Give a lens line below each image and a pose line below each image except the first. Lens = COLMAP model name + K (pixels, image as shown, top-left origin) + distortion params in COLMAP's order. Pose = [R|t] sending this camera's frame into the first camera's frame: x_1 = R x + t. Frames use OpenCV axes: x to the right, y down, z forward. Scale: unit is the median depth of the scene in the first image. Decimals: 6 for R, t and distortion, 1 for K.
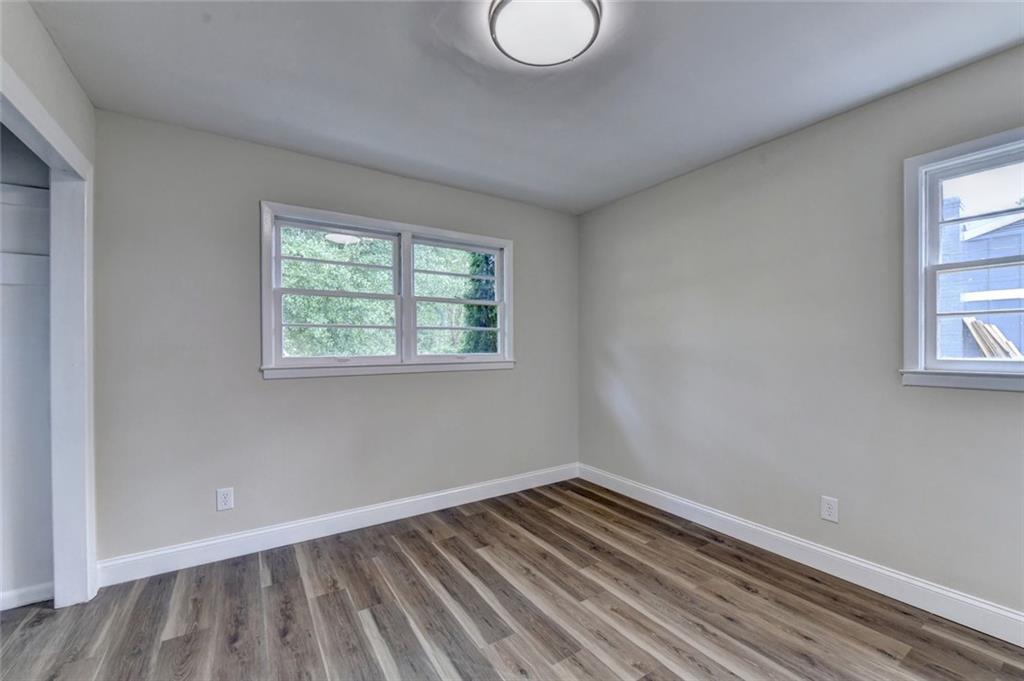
lens RADIAL K [[421.6, 0, 518.6], [0, 421.6, 340.1], [0, 0, 1]] dist [-0.000005, -0.000221]
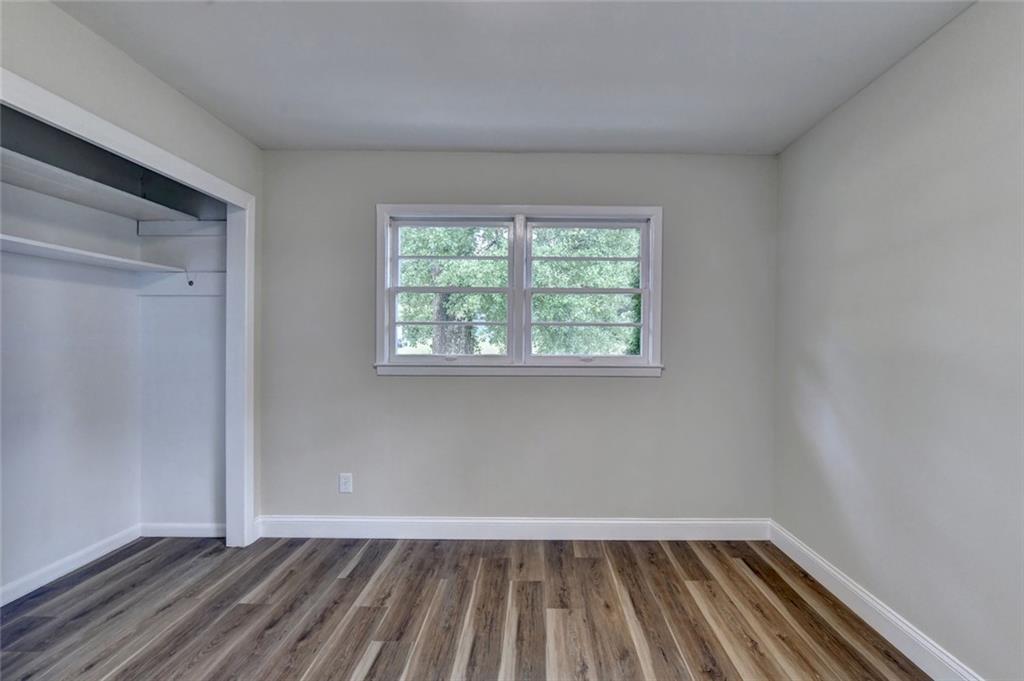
lens RADIAL K [[399.0, 0, 642.6], [0, 399.0, 340.7], [0, 0, 1]] dist [-0.003686, -0.000354]
pose [[0.836995, 0.009594, -0.547127, 0.463770], [-0.003351, 0.999917, 0.012407, -0.007394], [0.547201, -0.008551, 0.836958, 0.510298]]
